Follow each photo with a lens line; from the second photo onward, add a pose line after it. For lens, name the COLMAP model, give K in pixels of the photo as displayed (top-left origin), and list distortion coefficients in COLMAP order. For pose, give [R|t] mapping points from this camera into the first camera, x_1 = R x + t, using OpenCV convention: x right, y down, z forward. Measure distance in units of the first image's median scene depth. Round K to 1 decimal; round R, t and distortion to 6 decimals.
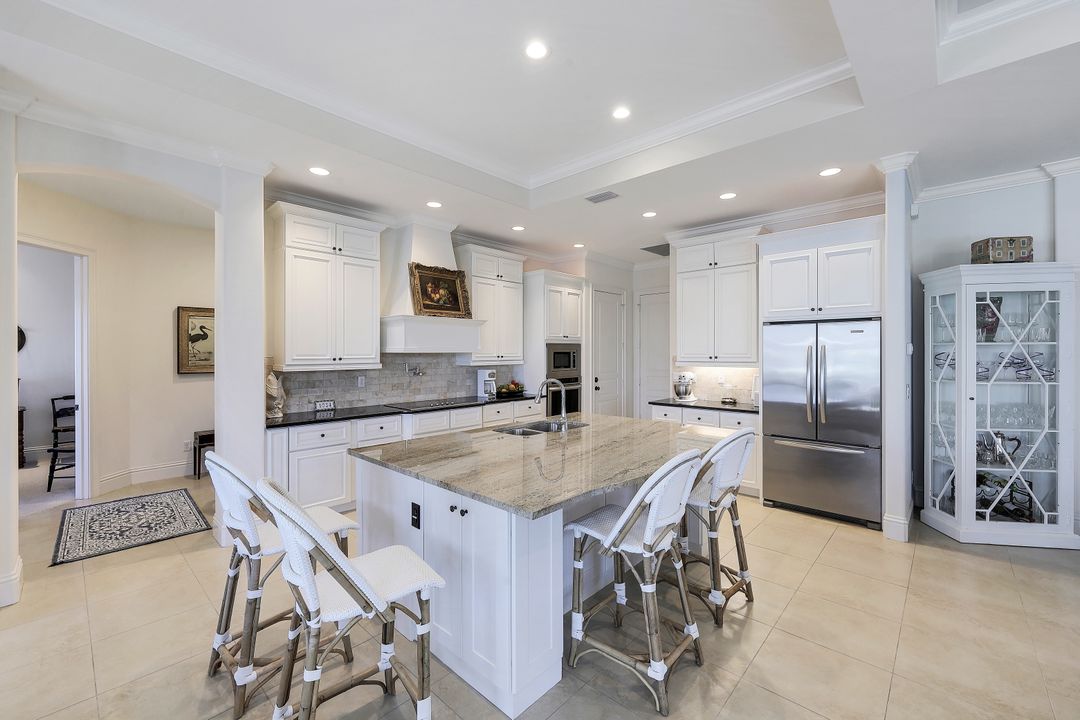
lens RADIAL K [[441.1, 0, 538.4], [0, 441.1, 352.5], [0, 0, 1]] dist [0.001093, 0.000170]
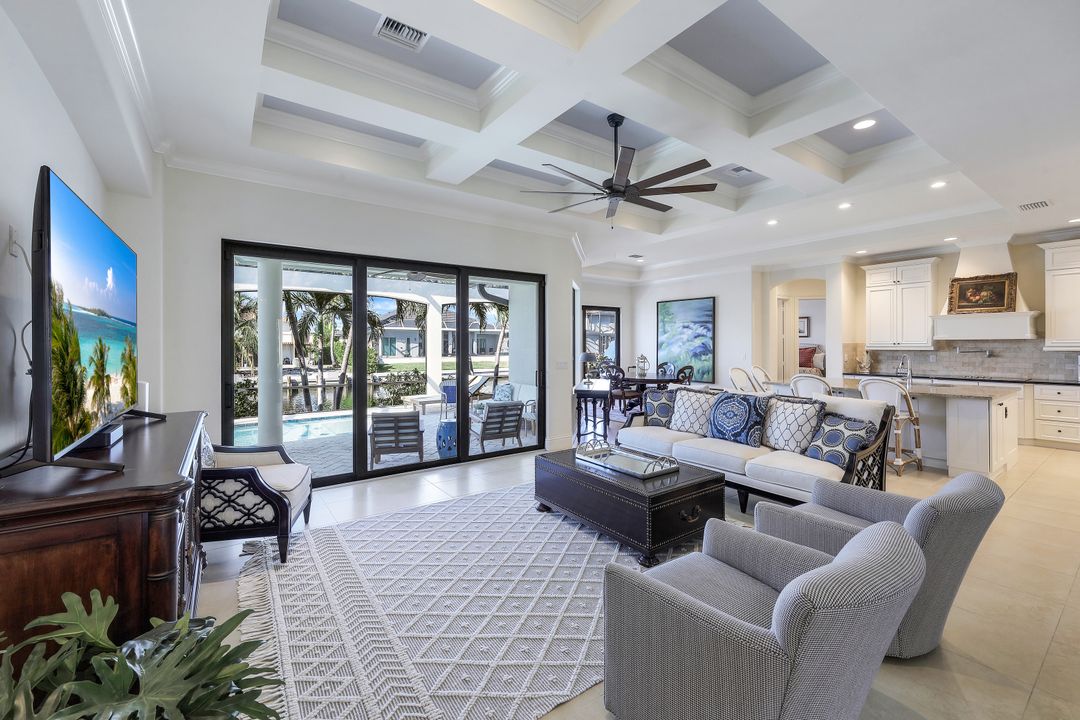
lens RADIAL K [[438.3, 0, 538.7], [0, 438.3, 345.5], [0, 0, 1]] dist [0.002580, 0.000164]
pose [[-0.200172, 0.005031, -0.979748, 1.359489], [0.004734, 0.999980, 0.004168, 0.006740], [0.979749, -0.003804, -0.200192, -0.048911]]
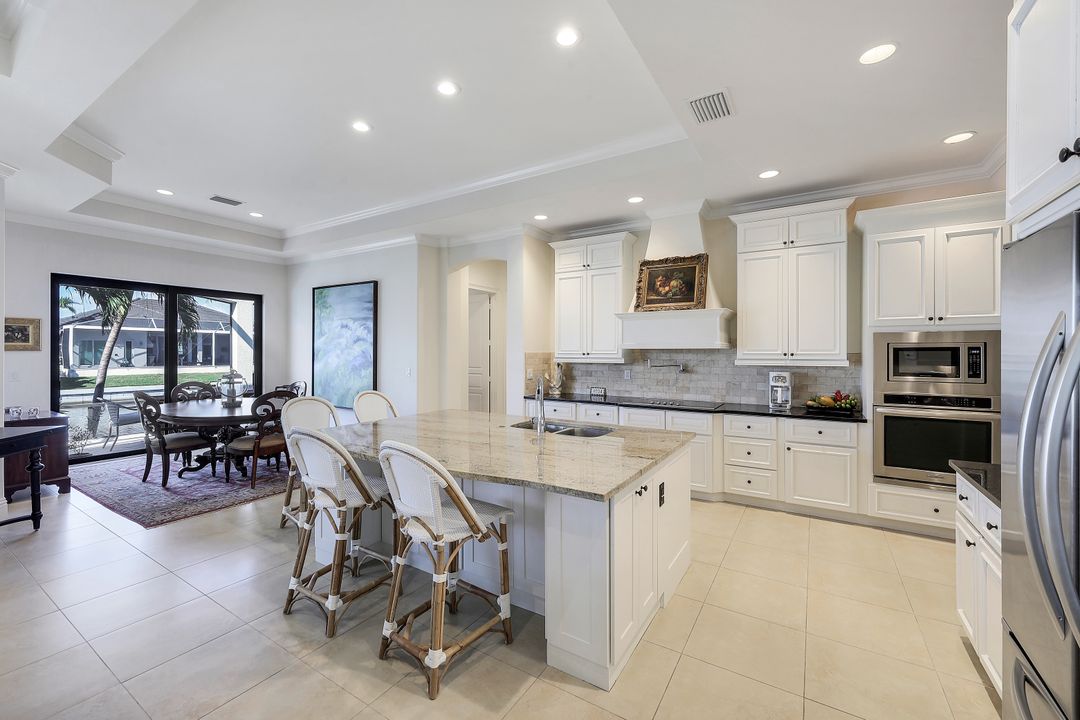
lens RADIAL K [[441.1, 0, 538.4], [0, 441.1, 352.5], [0, 0, 1]] dist [0.001093, 0.000170]
pose [[0.189967, 0.005893, -0.981773, 0.644246], [-0.001578, 0.999983, 0.005697, 0.003469], [0.981789, 0.000467, 0.189973, 0.550217]]
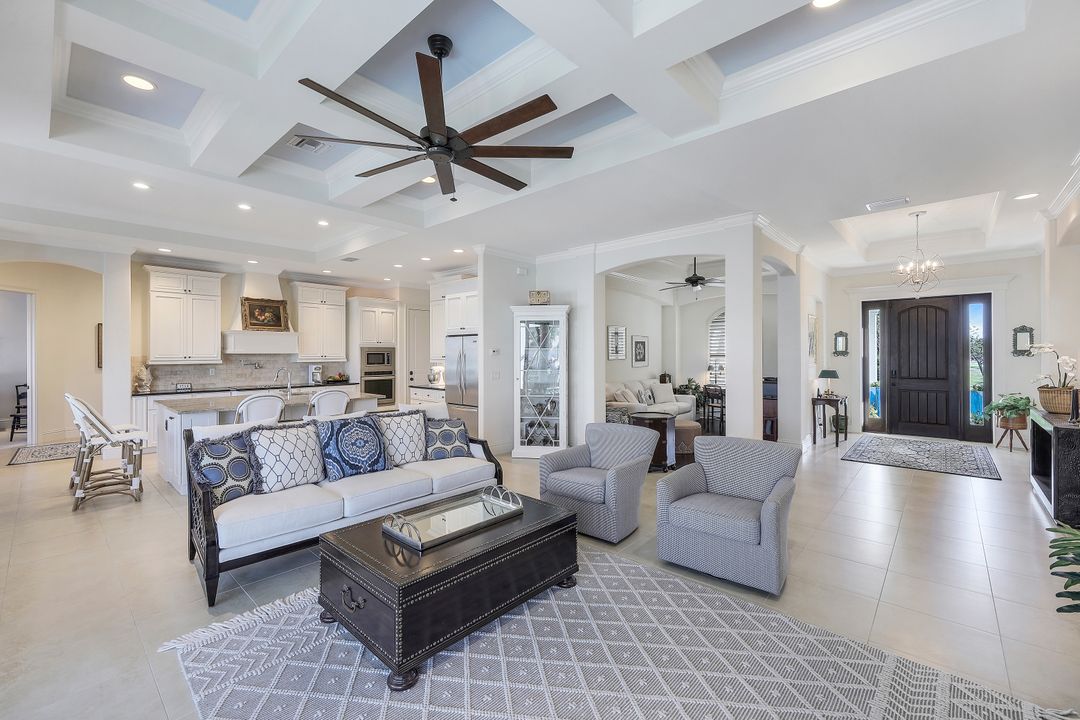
lens RADIAL K [[447.7, 0, 537.0], [0, 447.7, 354.0], [0, 0, 1]] dist [0.001154, 0.000303]
pose [[0.999928, 0.001507, 0.011897, 0.724474], [-0.001522, 0.999998, 0.001261, -0.001475], [-0.011895, -0.001279, 0.999928, -0.601776]]
